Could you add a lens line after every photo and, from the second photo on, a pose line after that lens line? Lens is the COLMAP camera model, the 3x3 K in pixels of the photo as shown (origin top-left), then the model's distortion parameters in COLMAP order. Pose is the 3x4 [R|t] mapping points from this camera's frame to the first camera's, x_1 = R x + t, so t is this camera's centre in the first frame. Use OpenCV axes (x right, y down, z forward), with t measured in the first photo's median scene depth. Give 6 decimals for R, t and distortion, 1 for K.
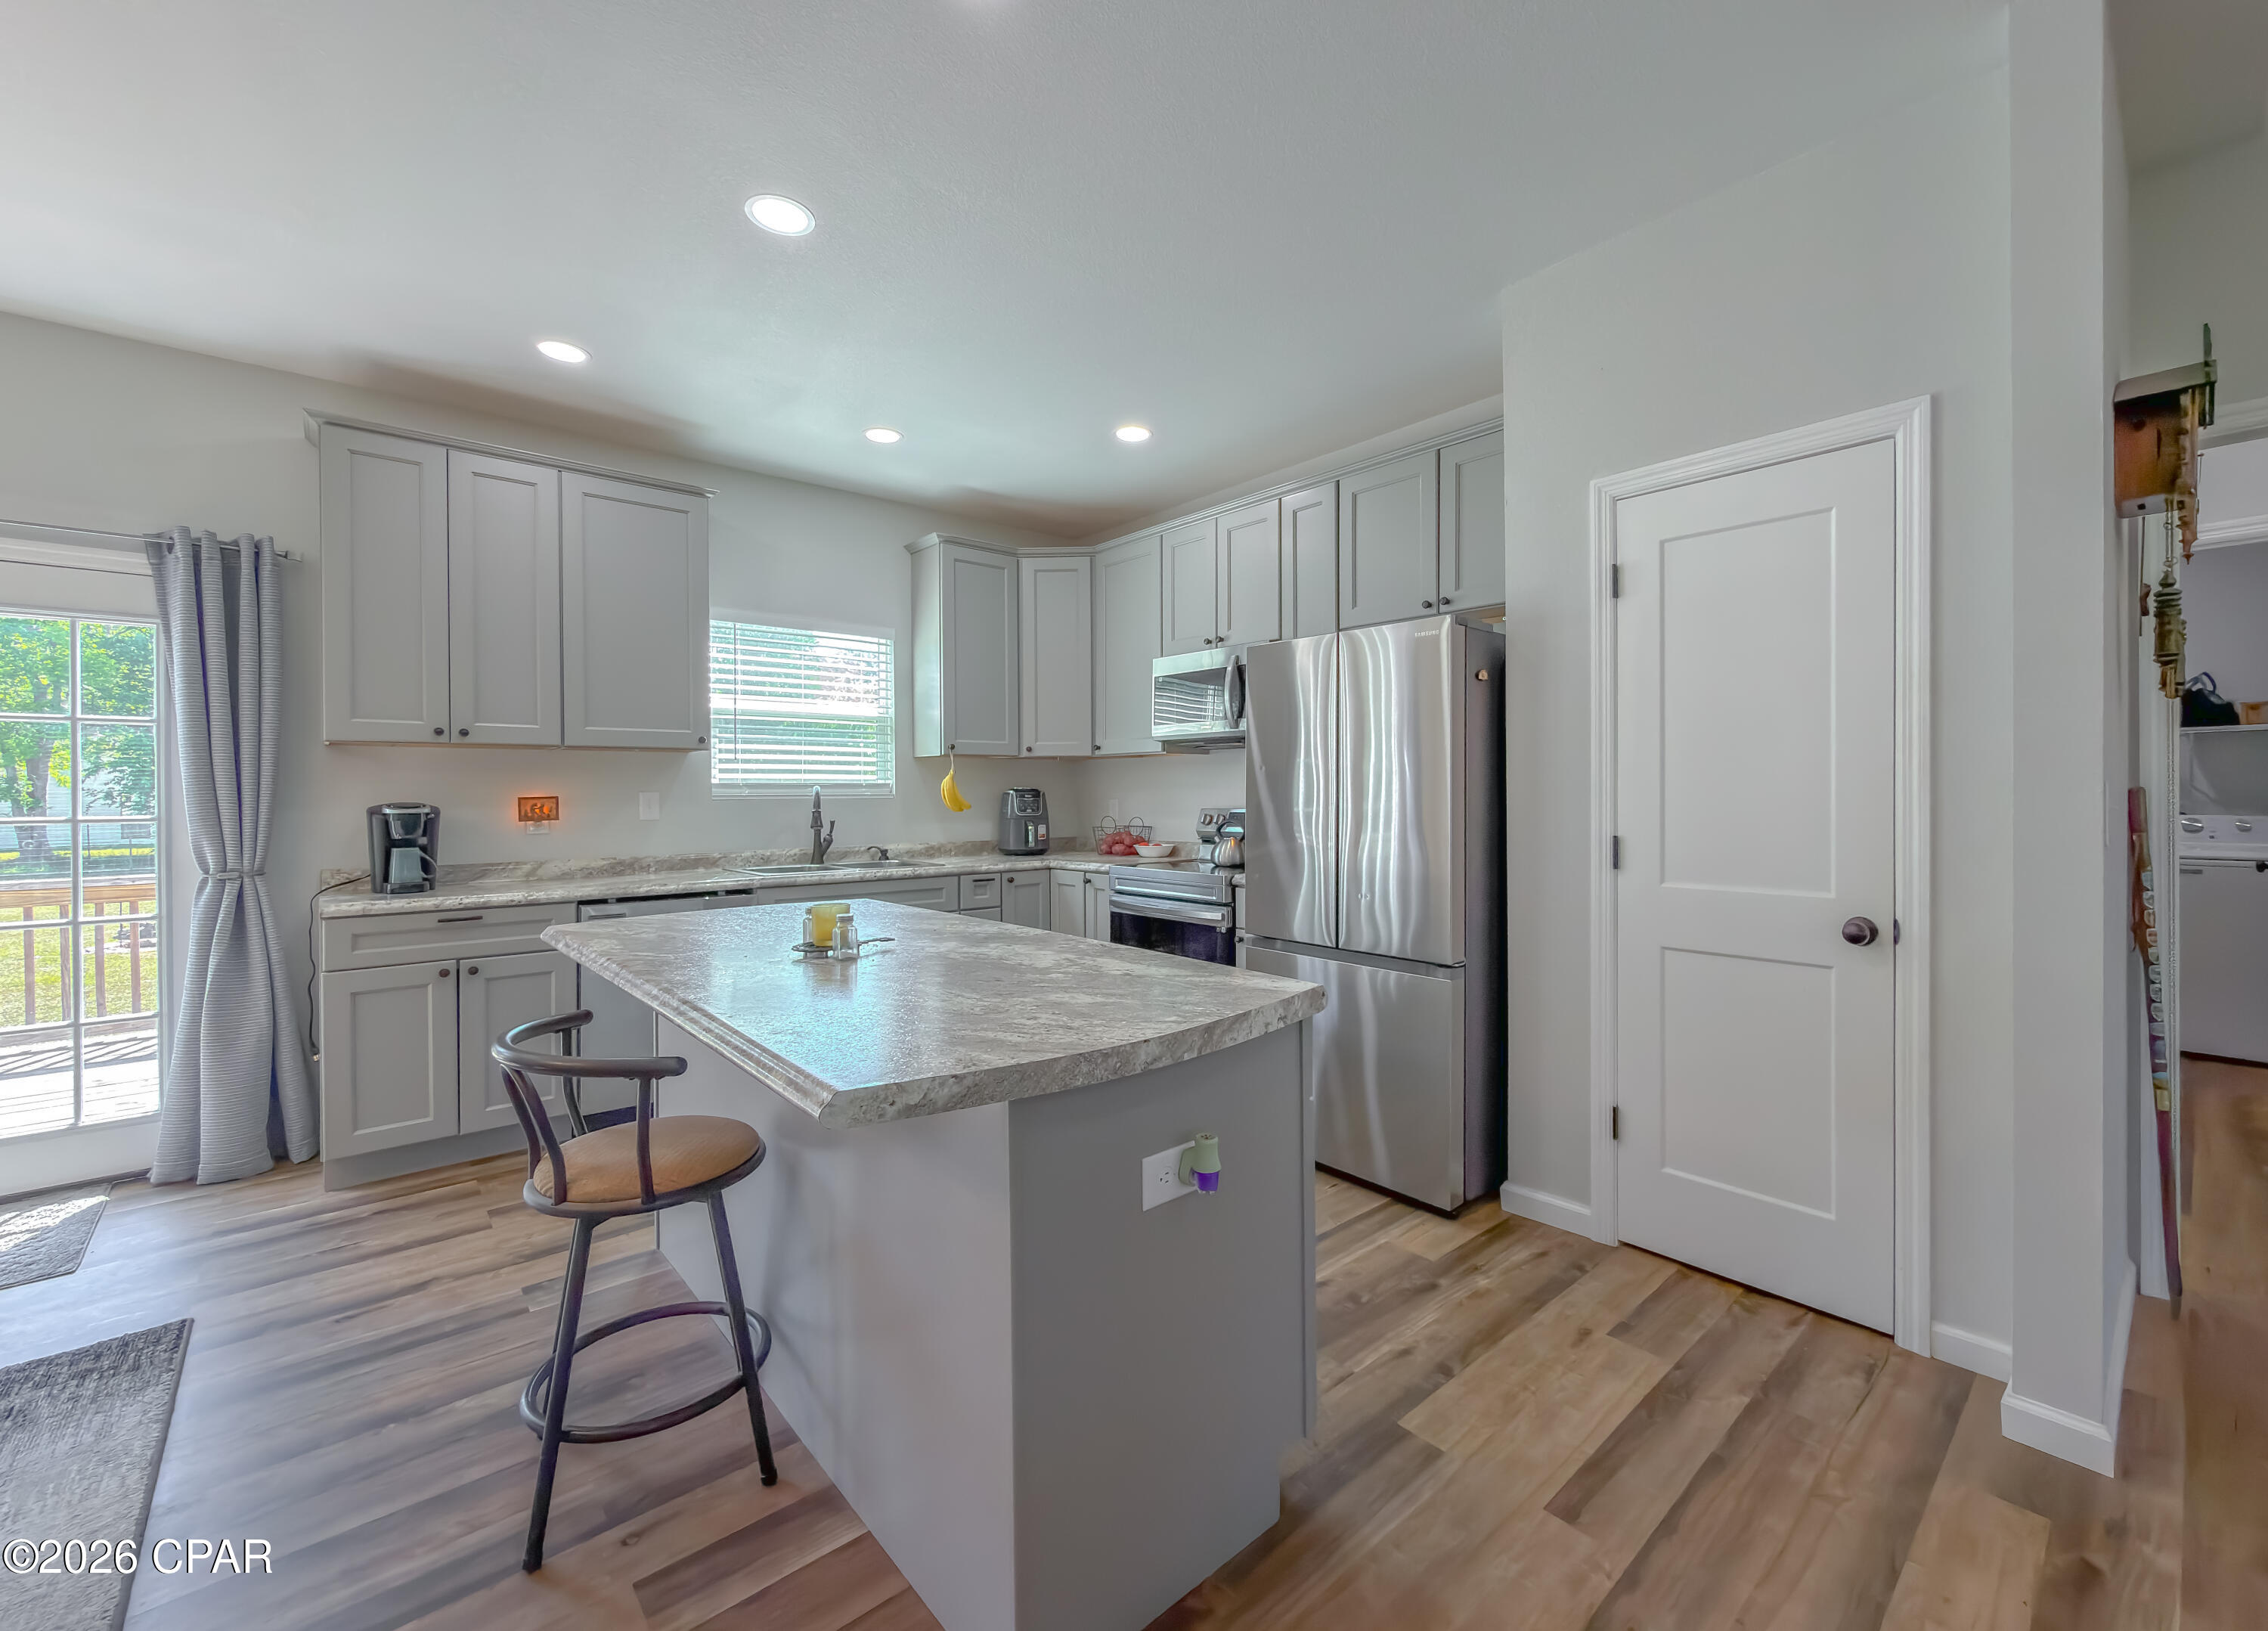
lens RADIAL K [[935.2, 0, 1173.0], [0, 935.2, 797.7], [0, 0, 1]] dist [-0.000701, -0.000142]
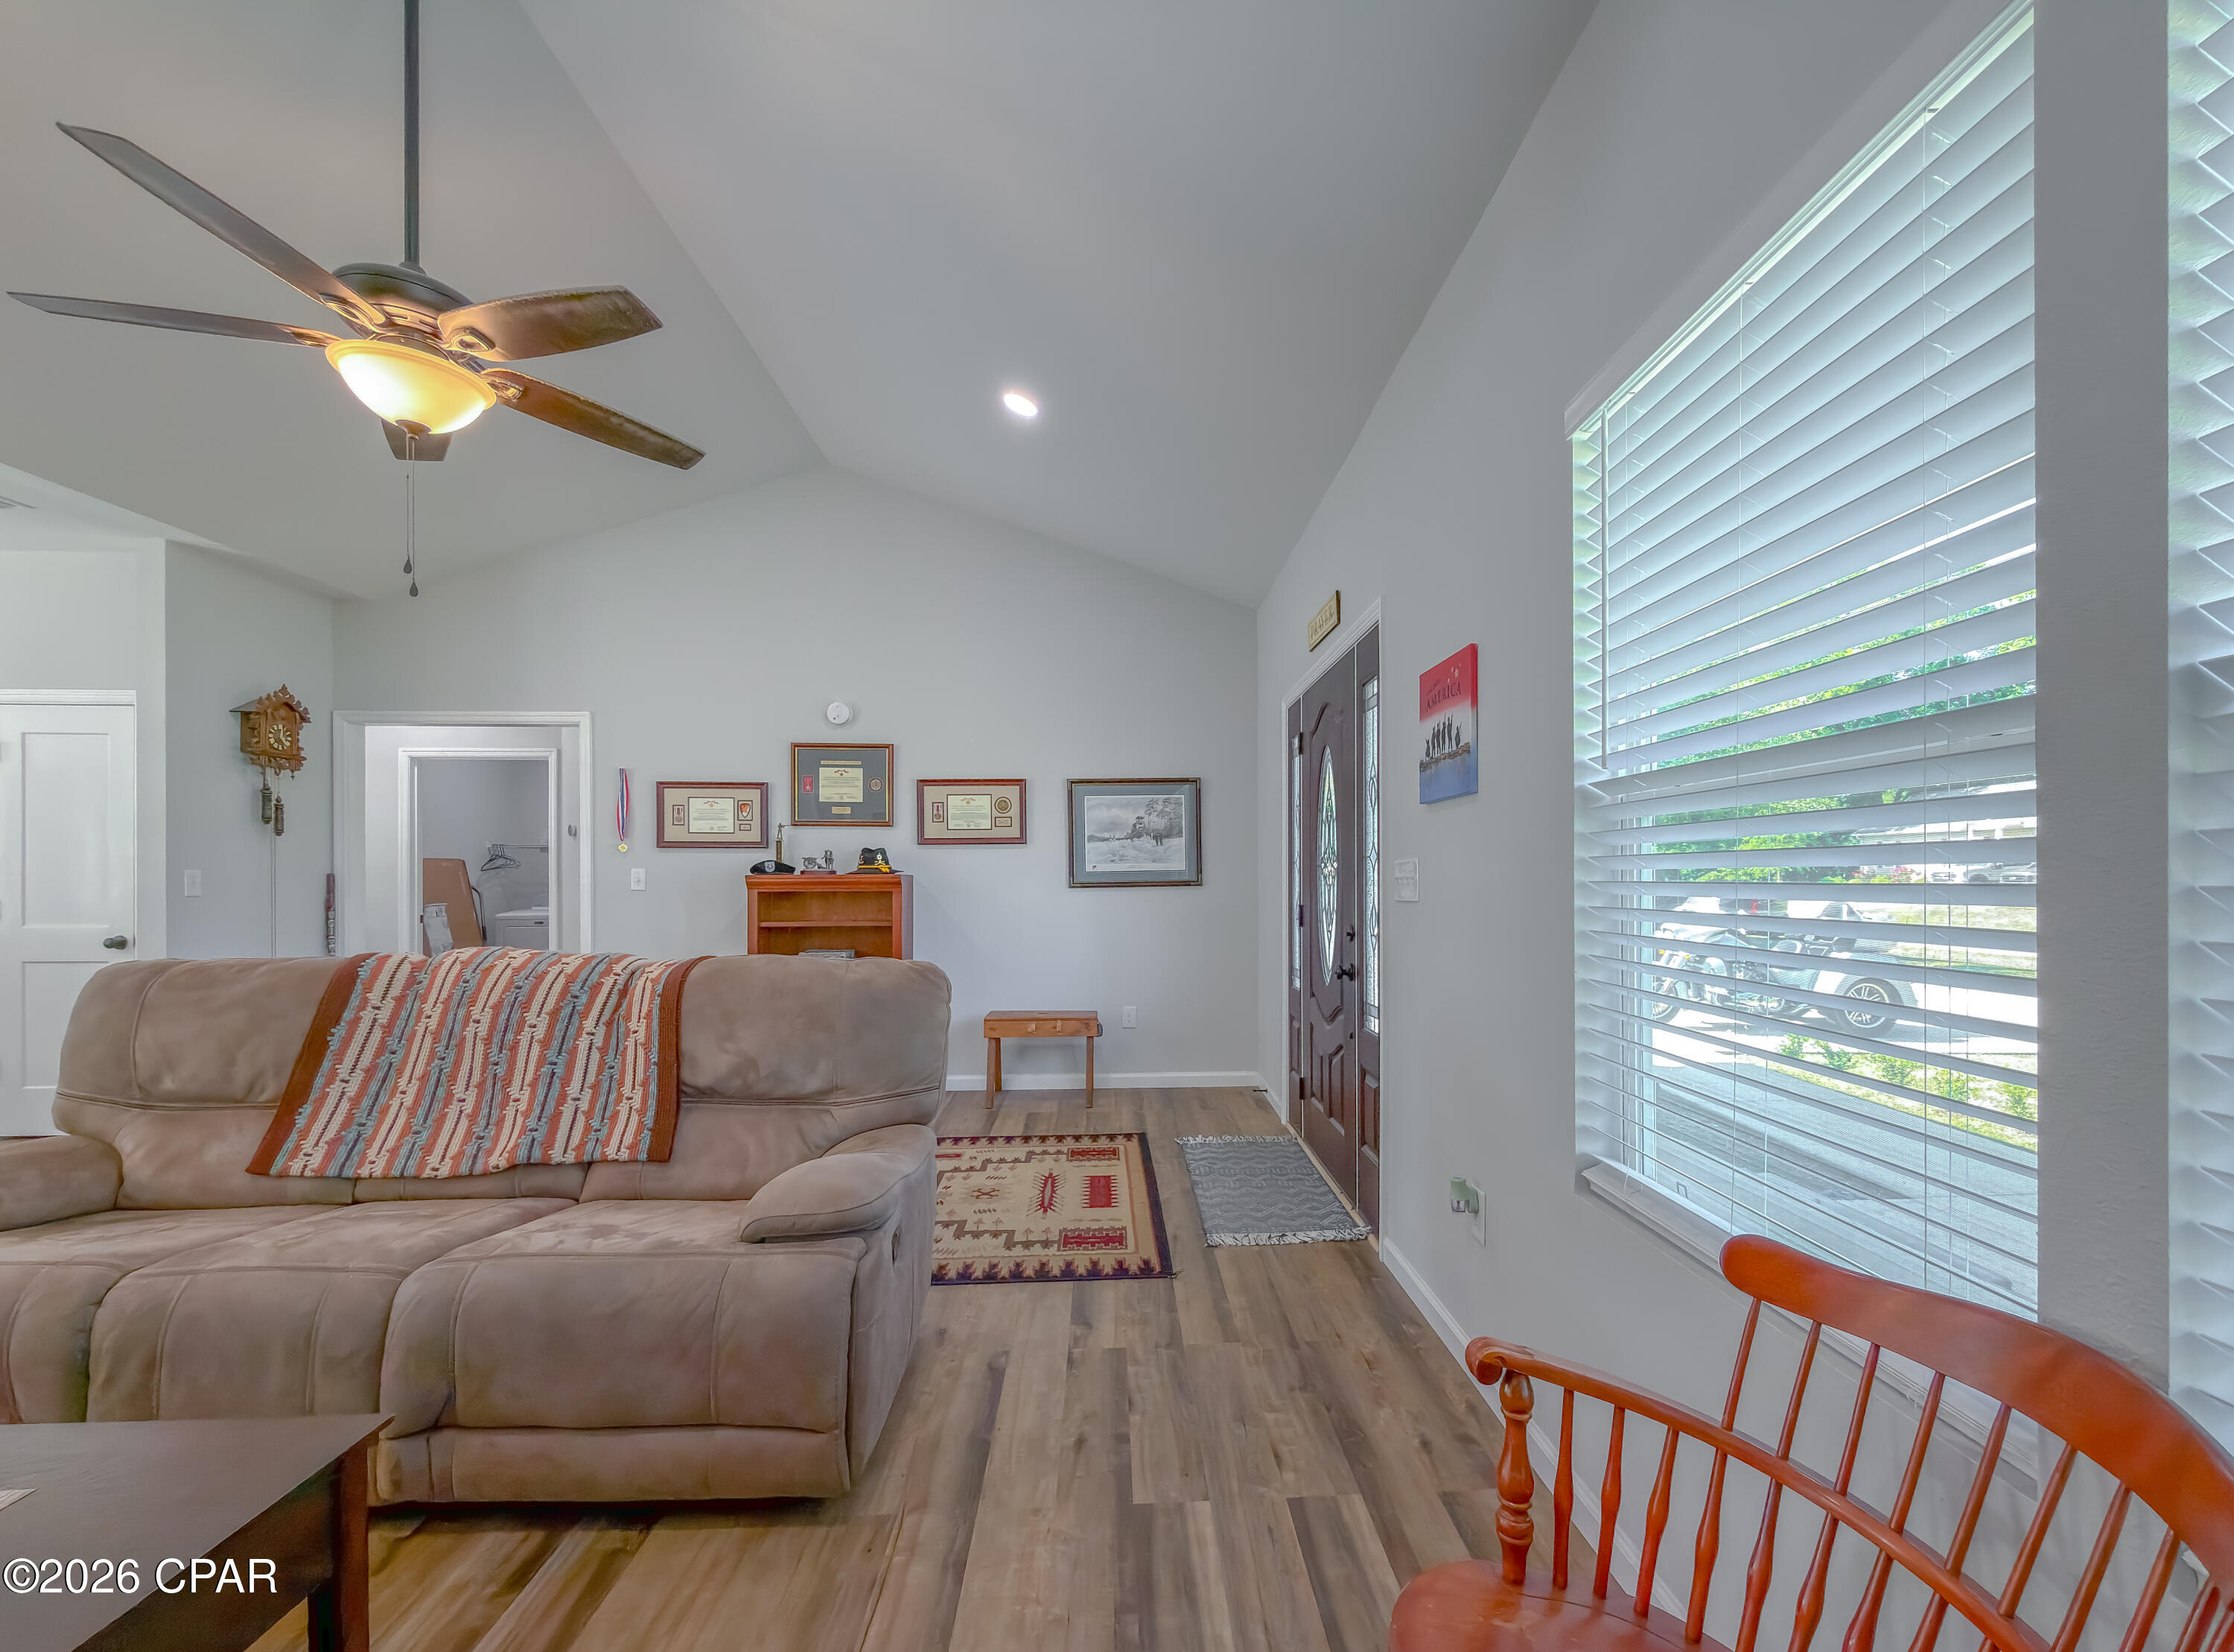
lens RADIAL K [[931.6, 0, 1165.3], [0, 931.6, 879.1], [0, 0, 1]] dist [0.001022, -0.000039]
pose [[0.627069, 0.003121, 0.778957, 0.294678], [0.002520, 0.999979, -0.006036, 0.011462], [-0.778960, 0.005748, 0.627048, -1.053629]]
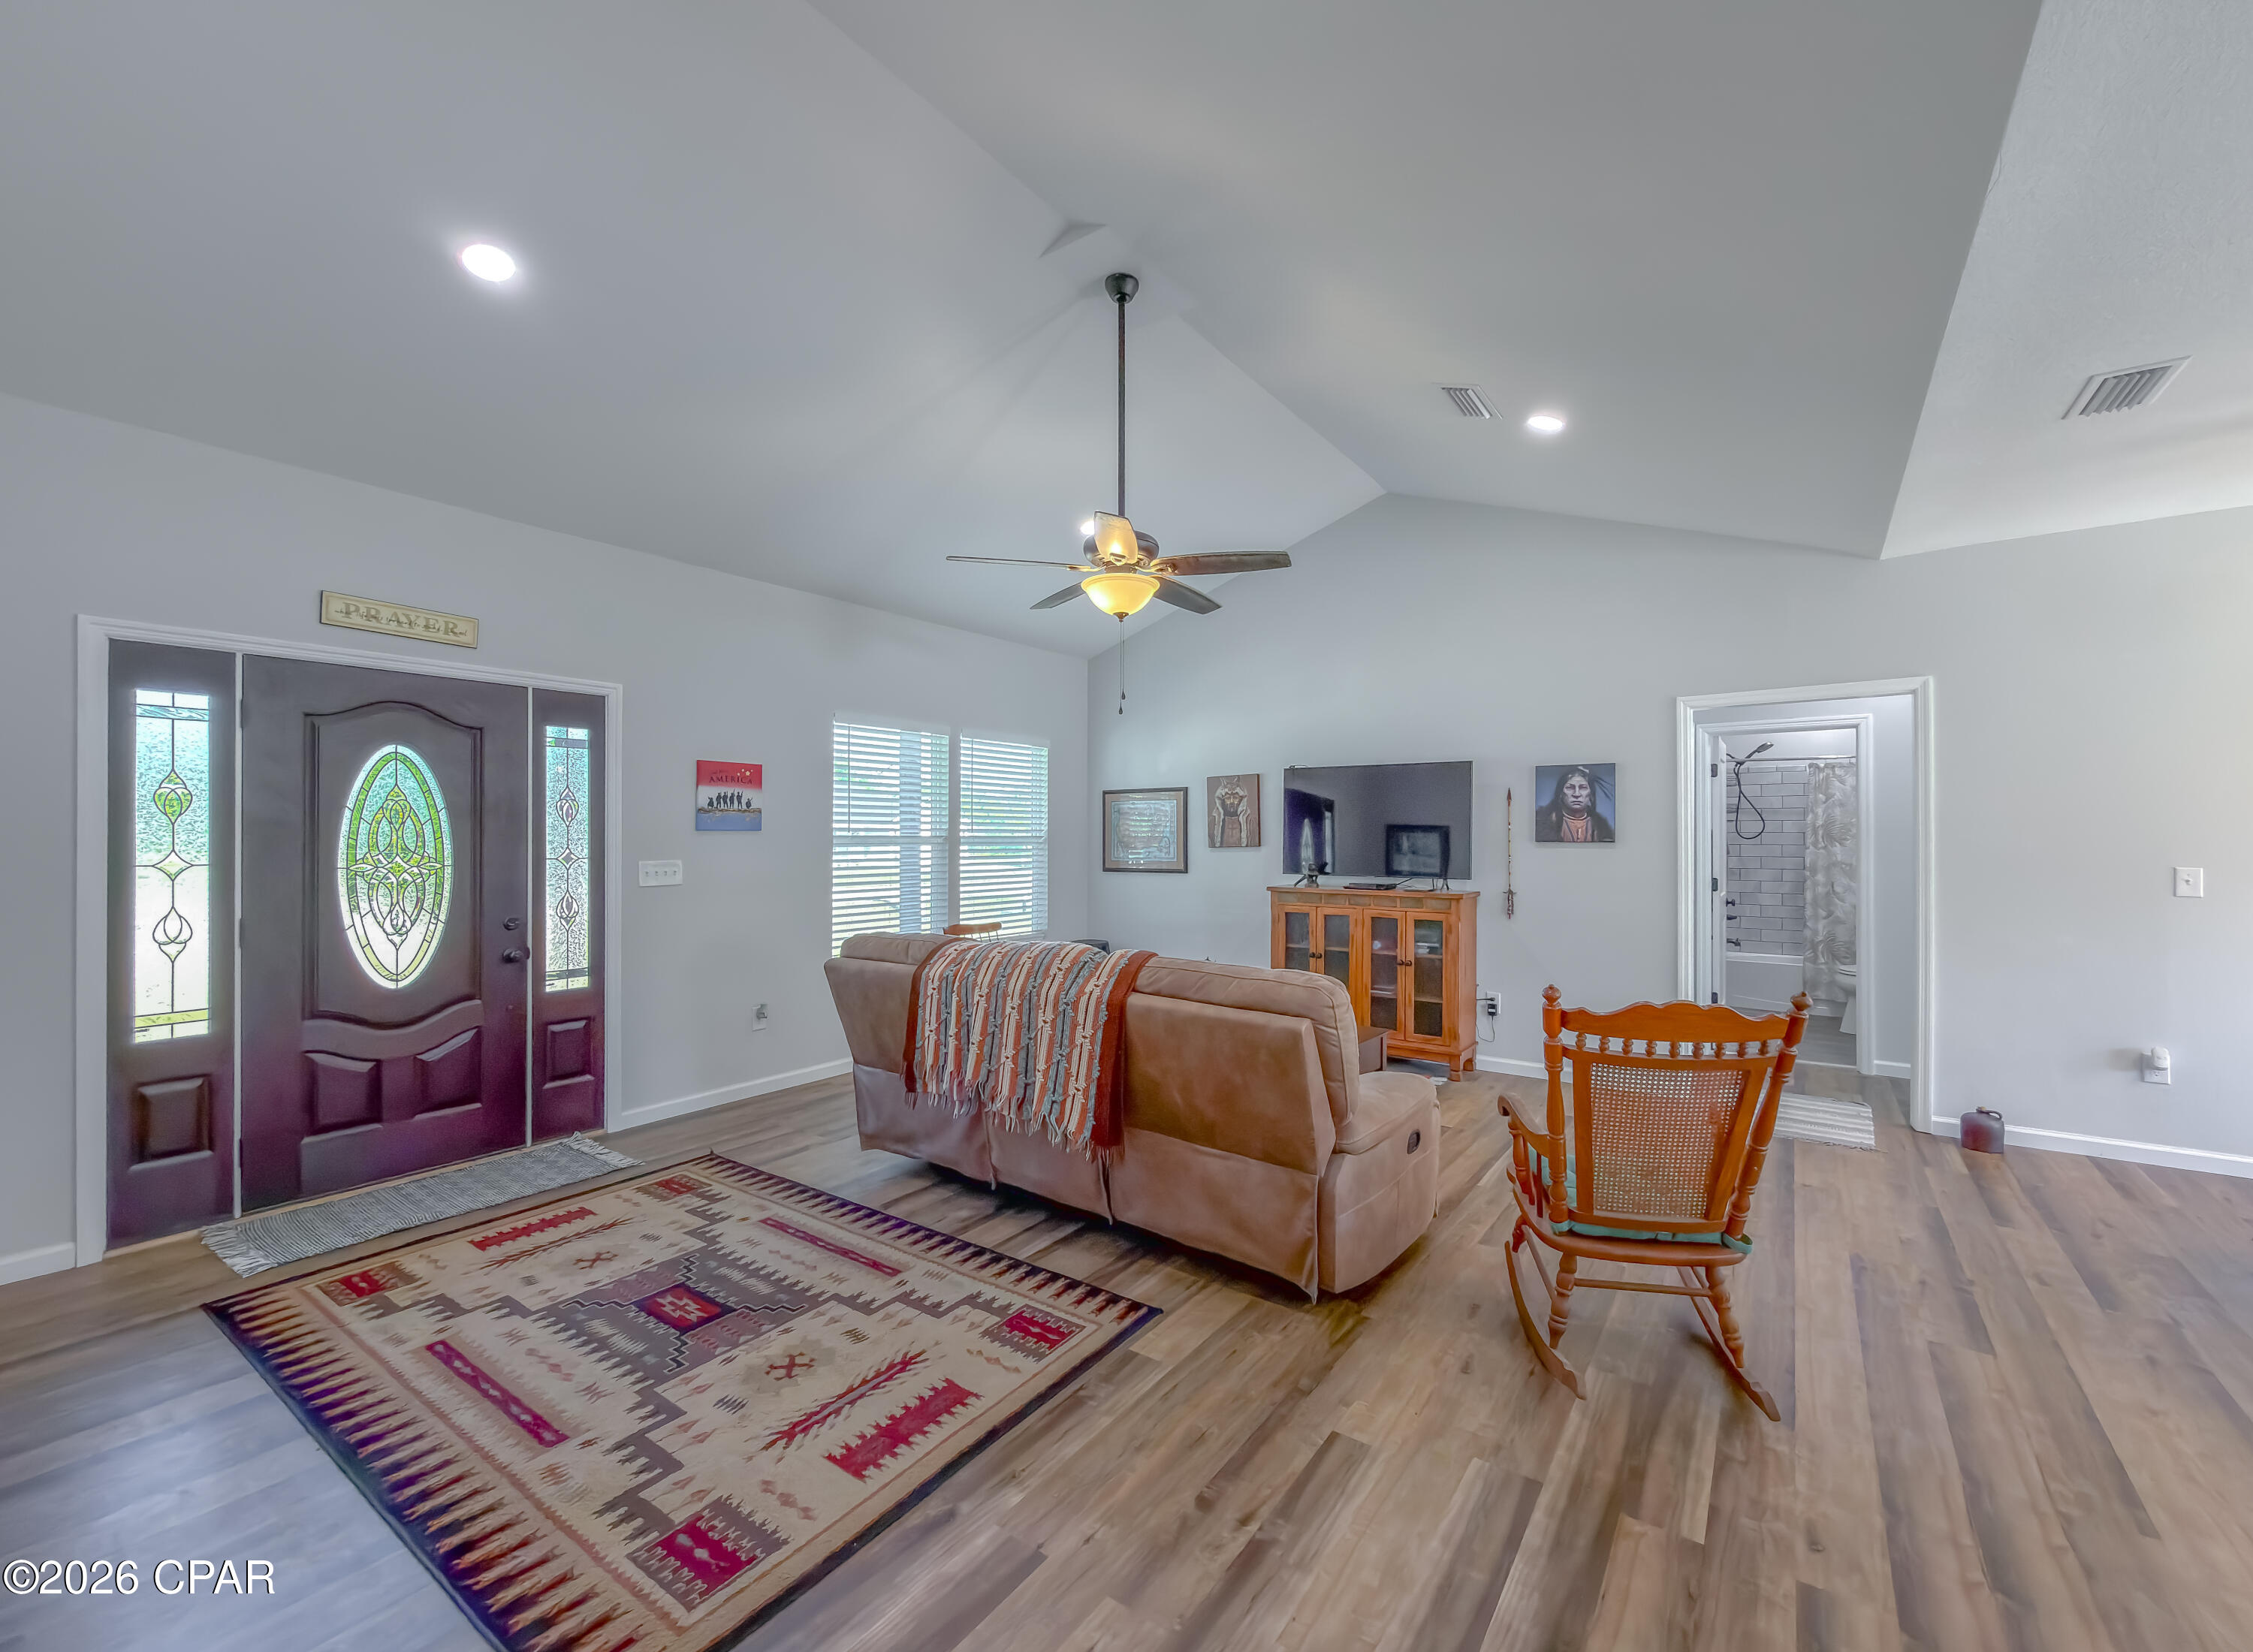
lens RADIAL K [[926.2, 0, 1157.0], [0, 926.2, 836.2], [0, 0, 1]] dist [-0.000768, 0.000258]
pose [[-0.973776, 0.004505, -0.227465, 0.590833], [0.003191, 0.999976, 0.006144, -0.038971], [0.227488, 0.005257, -0.973767, 0.399072]]
